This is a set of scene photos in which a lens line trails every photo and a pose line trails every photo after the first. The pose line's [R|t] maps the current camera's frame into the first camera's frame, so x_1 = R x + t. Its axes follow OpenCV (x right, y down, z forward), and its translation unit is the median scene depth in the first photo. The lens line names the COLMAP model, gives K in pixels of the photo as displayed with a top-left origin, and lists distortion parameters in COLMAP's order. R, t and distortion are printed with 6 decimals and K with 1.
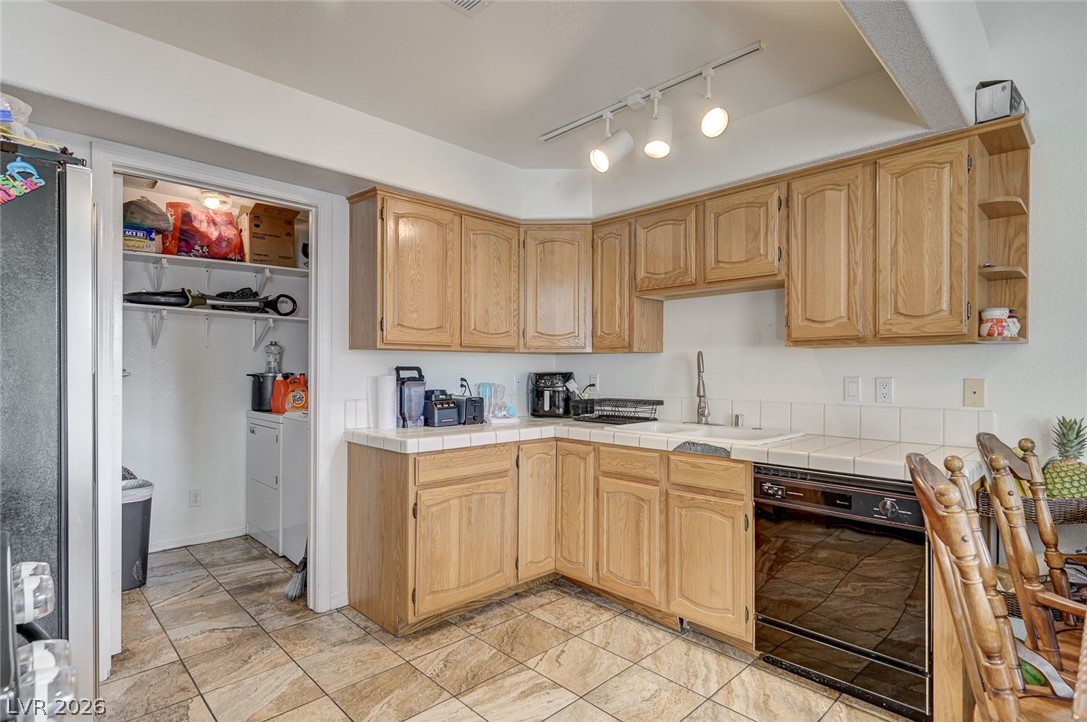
lens RADIAL K [[539.7, 0, 545.3], [0, 539.7, 377.7], [0, 0, 1]] dist [0.003097, 0.000478]
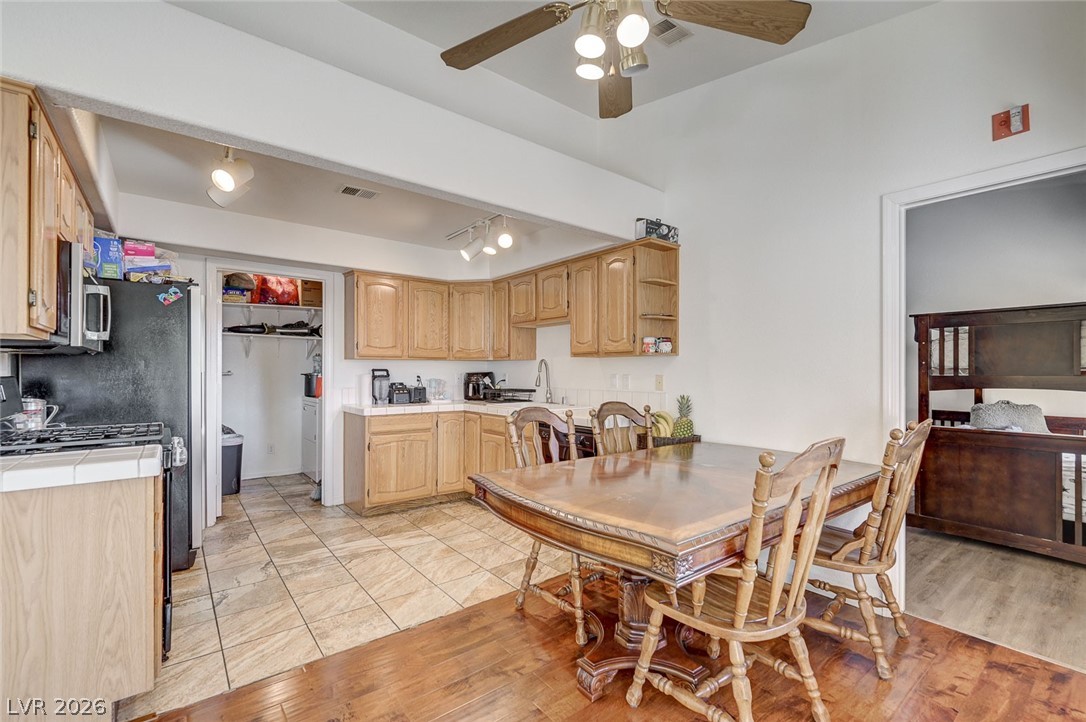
lens RADIAL K [[473.1, 0, 549.5], [0, 473.1, 378.2], [0, 0, 1]] dist [0.001087, -0.000055]
pose [[0.994842, -0.001175, -0.101434, 0.440967], [0.001153, 0.999999, -0.000274, 0.009921], [0.101434, 0.000156, 0.994842, -0.449968]]
